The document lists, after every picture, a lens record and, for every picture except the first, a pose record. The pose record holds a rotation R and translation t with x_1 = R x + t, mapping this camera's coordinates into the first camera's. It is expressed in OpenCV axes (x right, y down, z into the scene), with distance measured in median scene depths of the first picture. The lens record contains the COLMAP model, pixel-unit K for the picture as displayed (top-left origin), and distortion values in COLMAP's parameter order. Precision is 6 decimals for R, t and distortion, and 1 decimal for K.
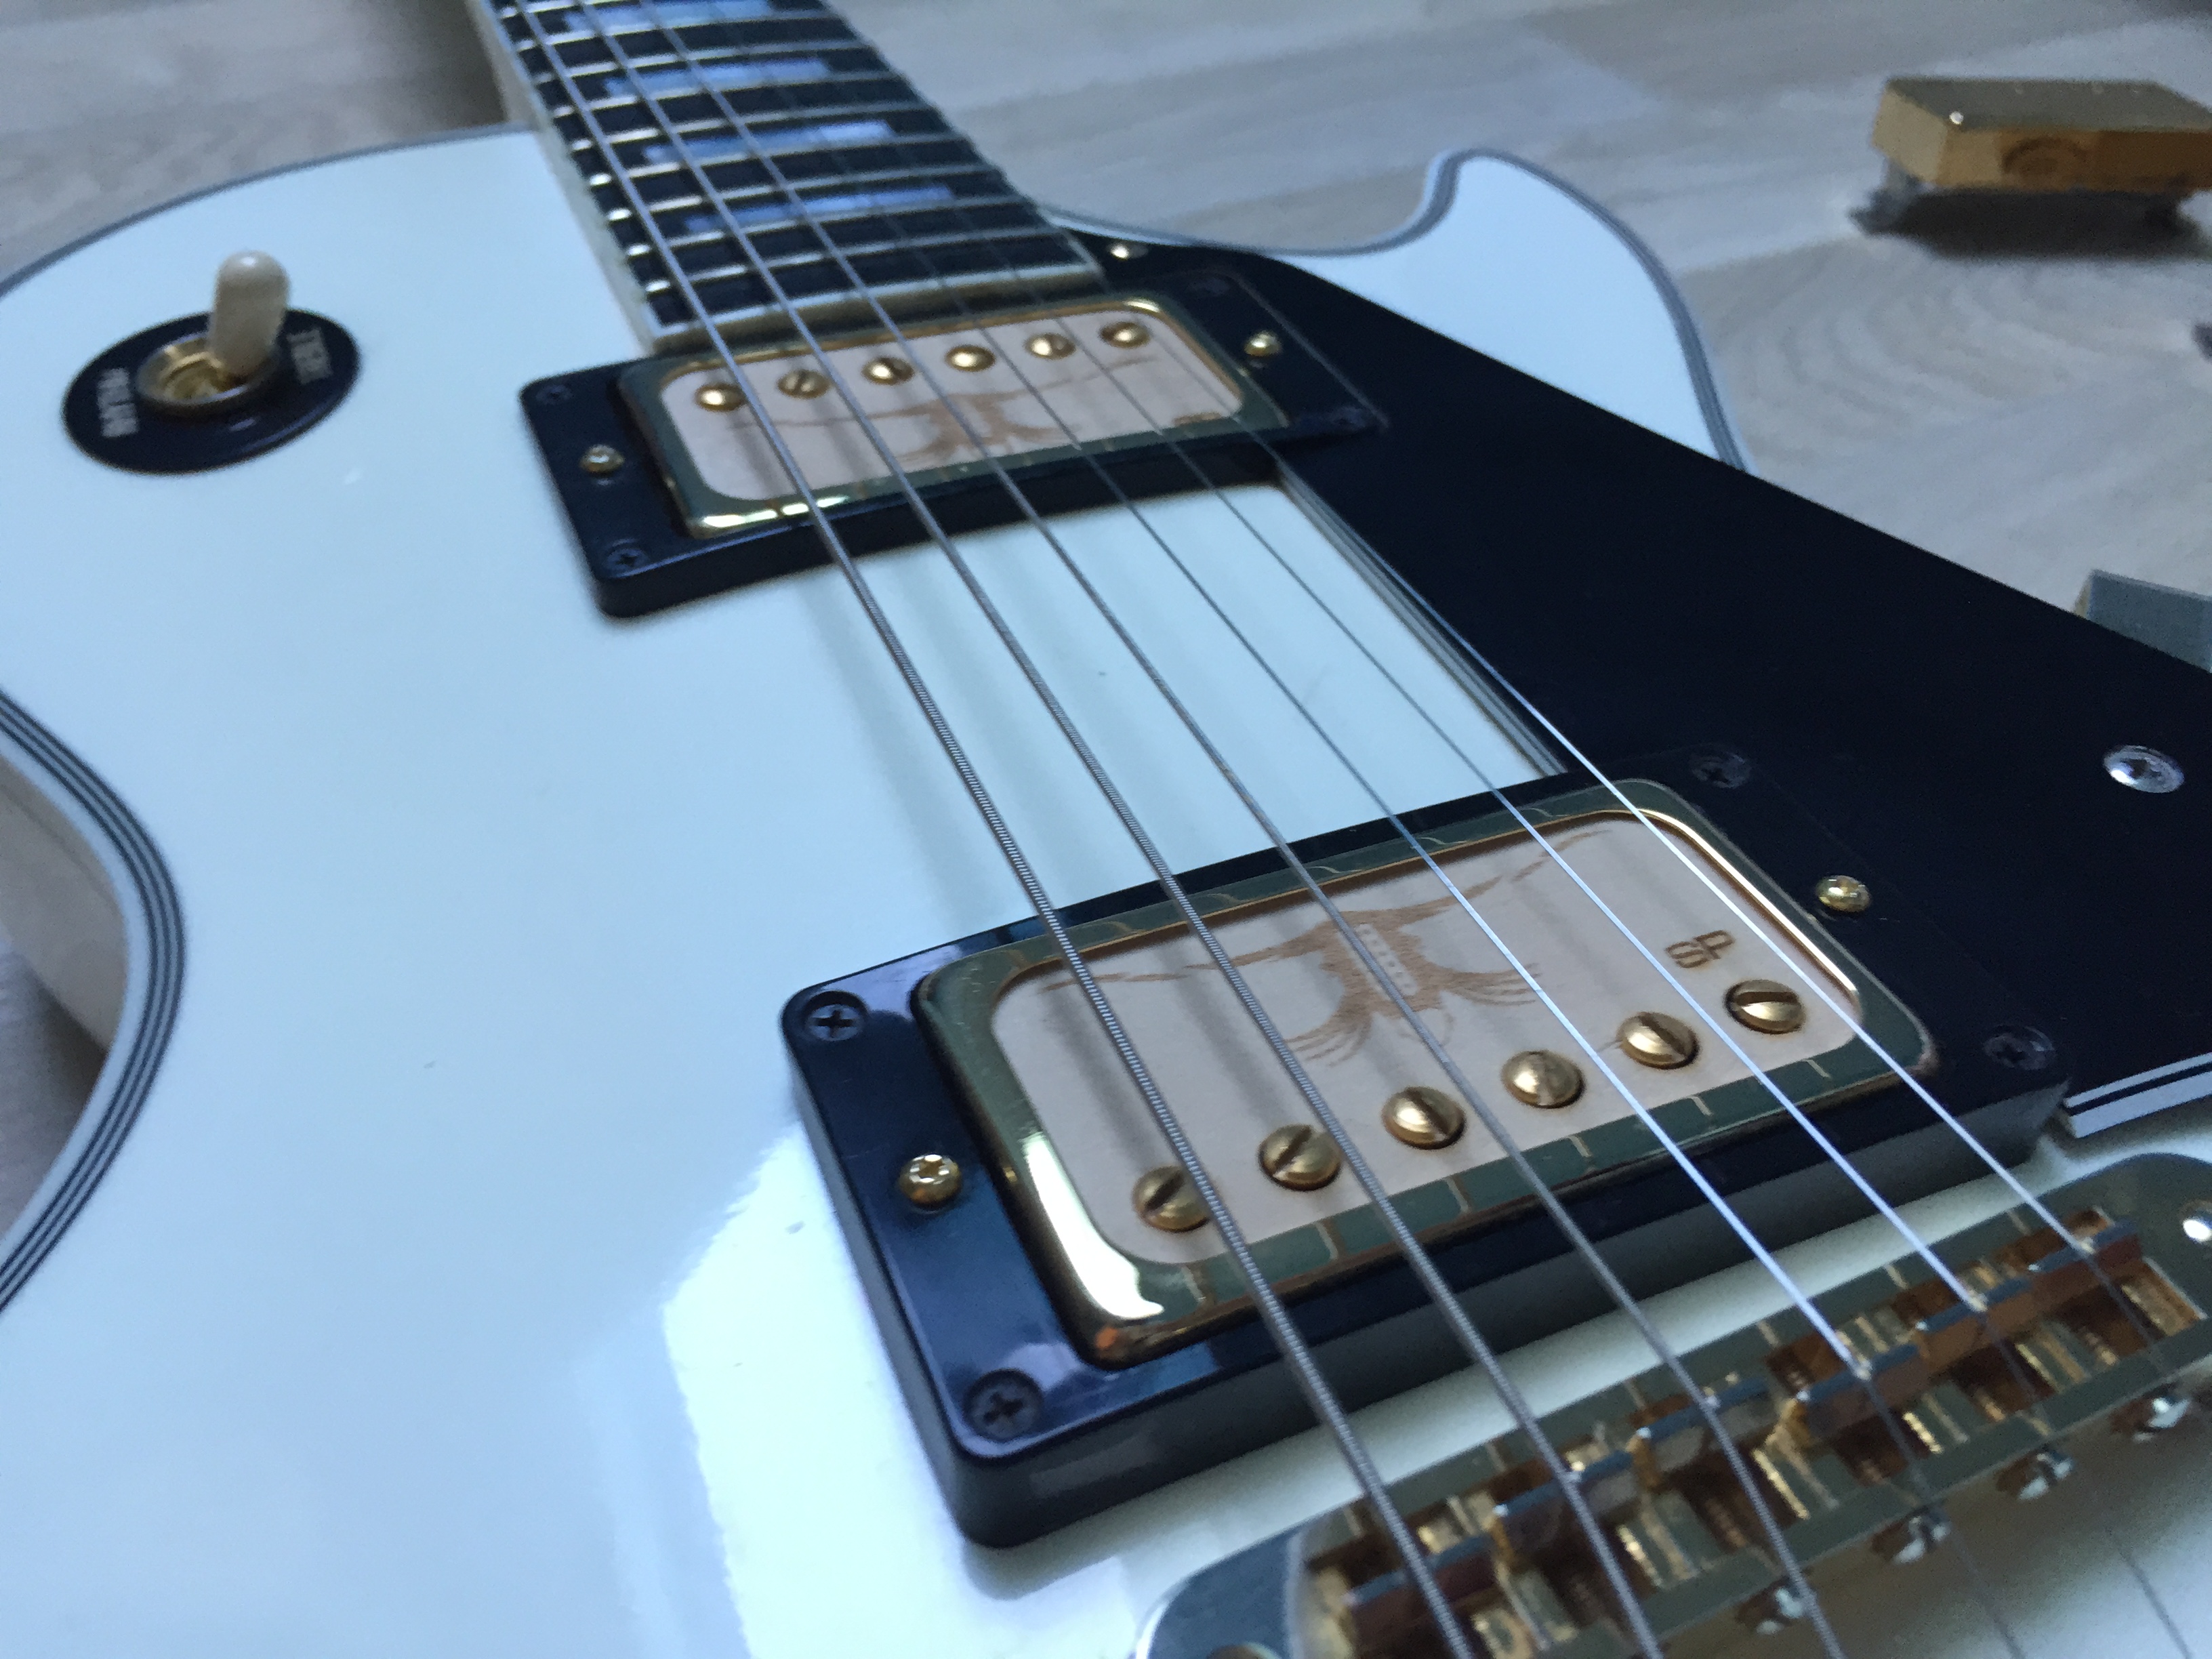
lens RADIAL K [[1916.9, 0, 1114.7], [0, 1916.9, 859.3], [0, 0, 1]] dist [0.044513, -0.096826]
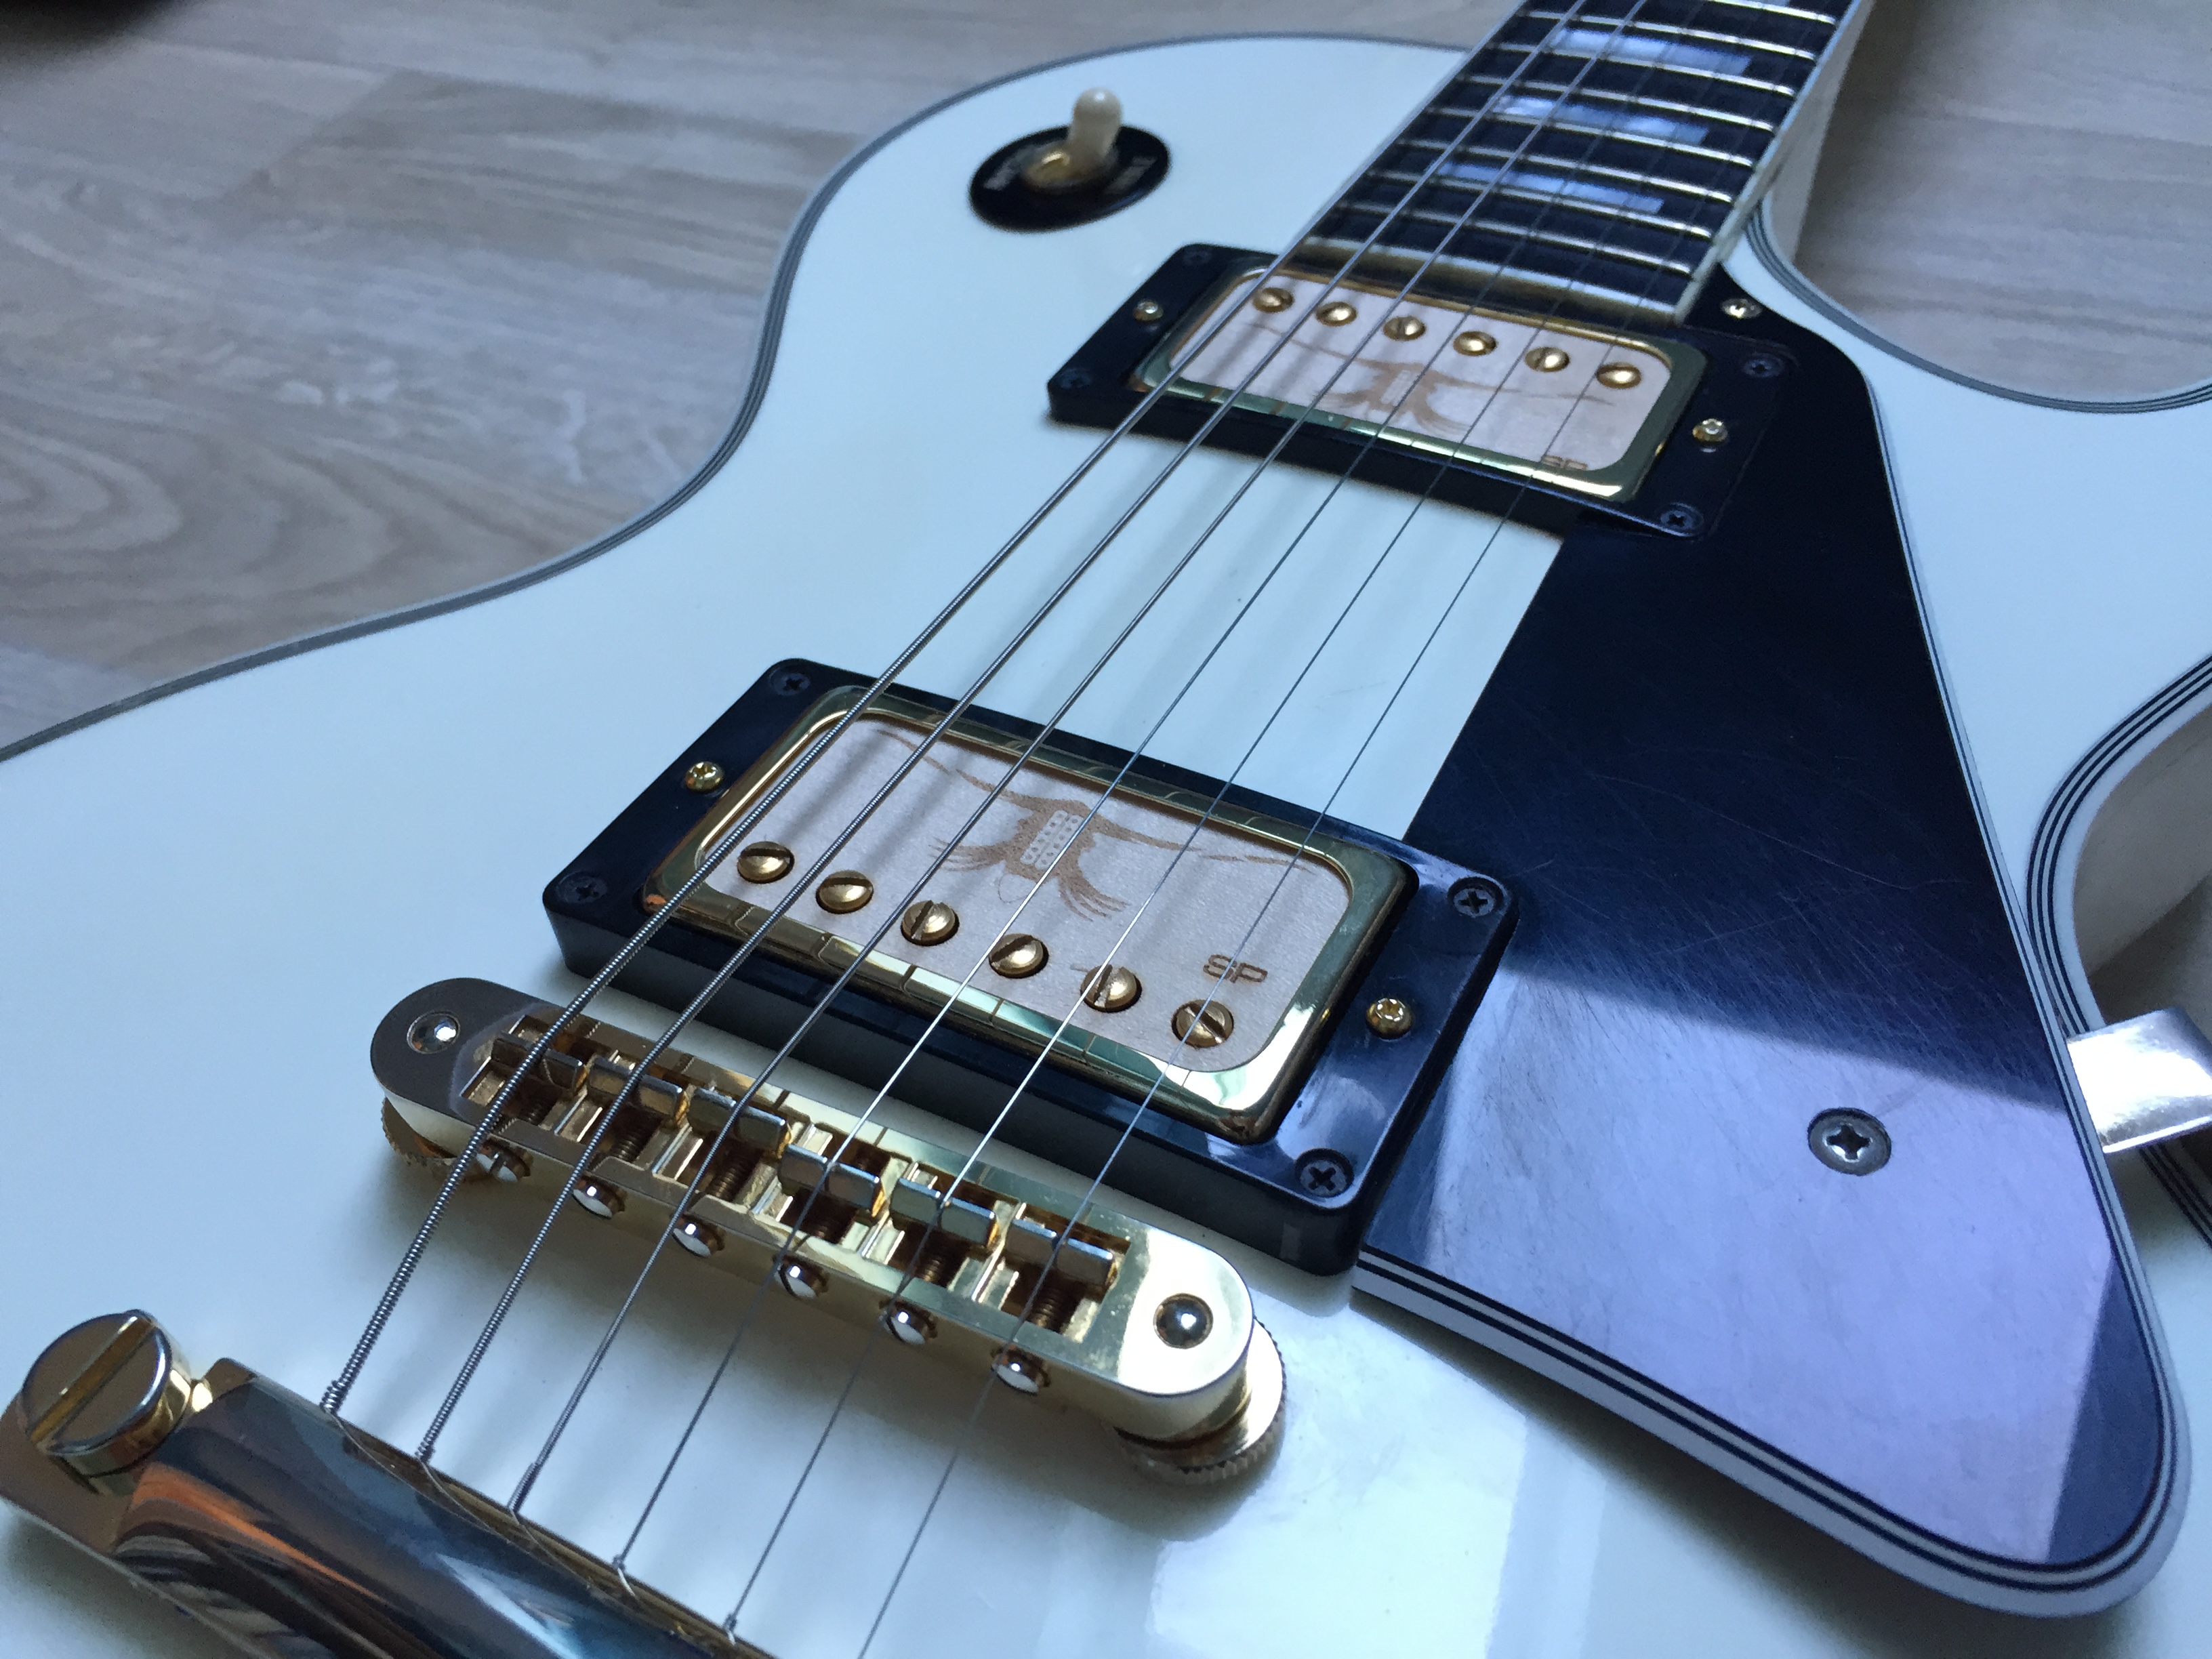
lens RADIAL K [[1923.6, 0, 1106.0], [0, 1923.6, 829.5], [0, 0, 1]] dist [0.003531, -0.013491]
pose [[0.618967, 0.498150, -0.607229, 0.655714], [-0.451948, 0.858207, 0.243359, -0.198357], [0.642357, 0.123804, 0.756340, 0.022443]]
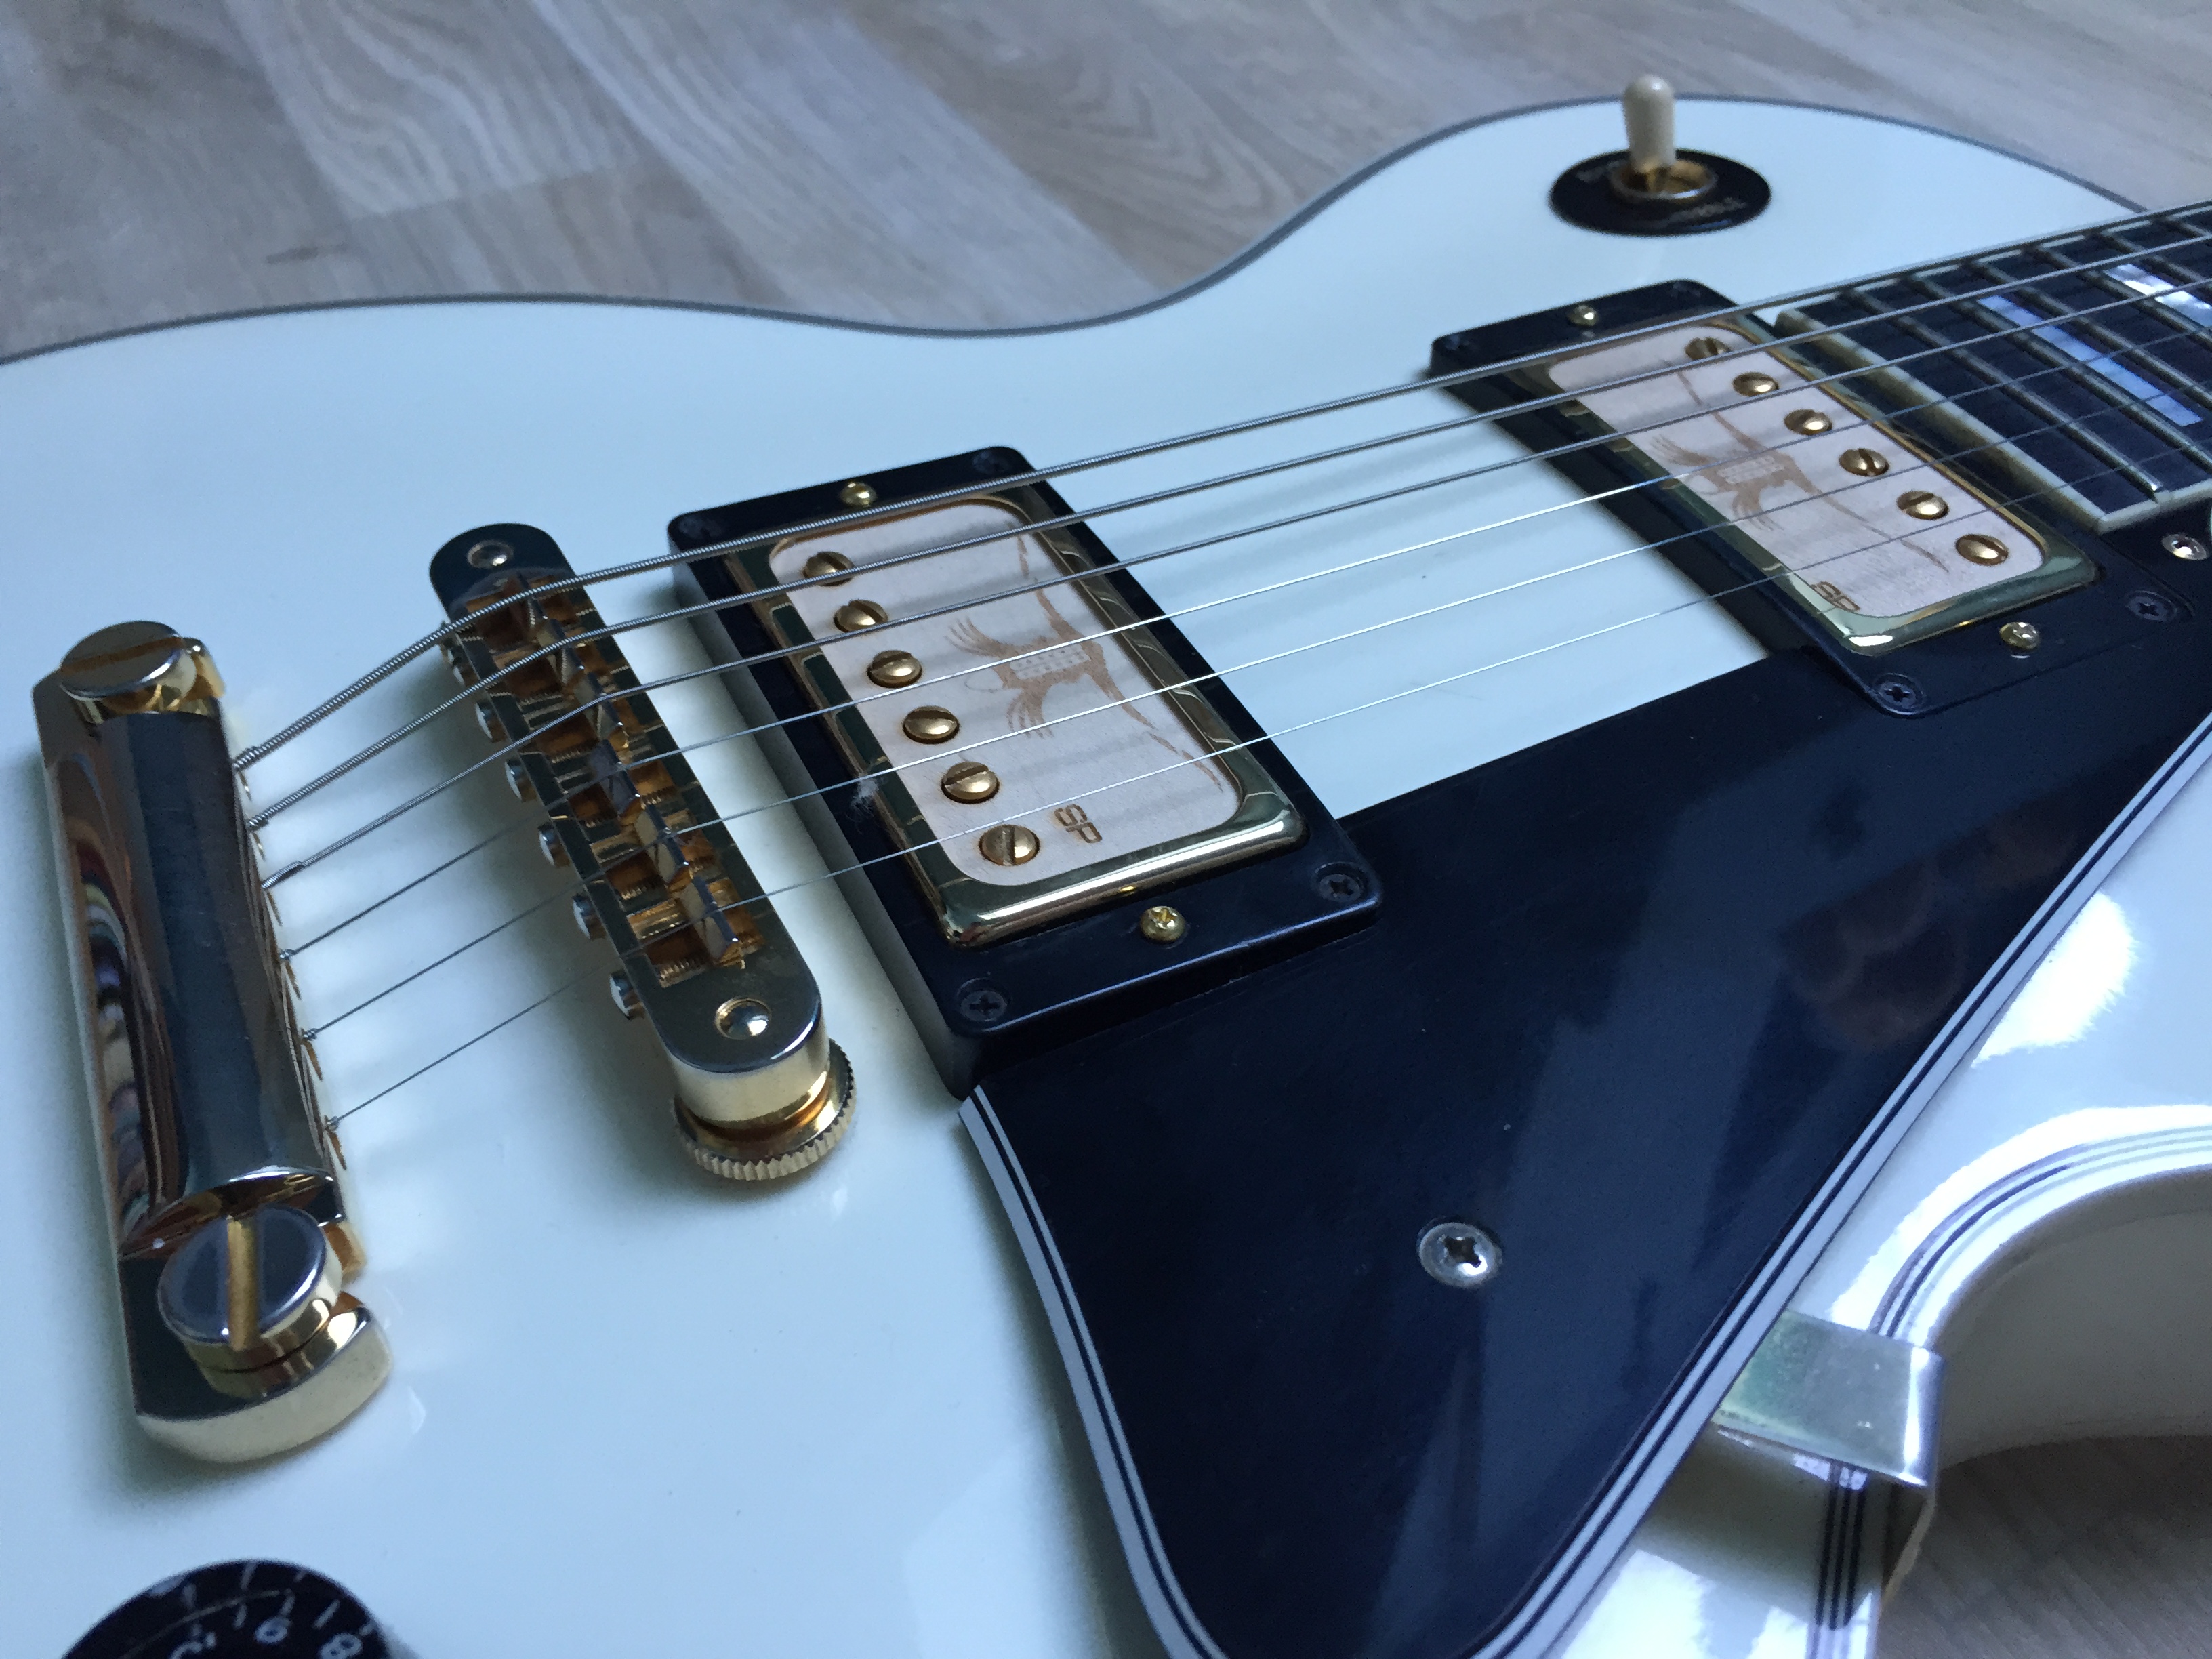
lens RADIAL K [[1916.9, 0, 1114.7], [0, 1916.9, 859.3], [0, 0, 1]] dist [0.044513, -0.096826]
pose [[0.052107, 0.667584, -0.742709, 0.856570], [-0.670113, 0.574793, 0.469639, -0.369038], [0.740428, 0.473228, 0.477307, 0.311587]]
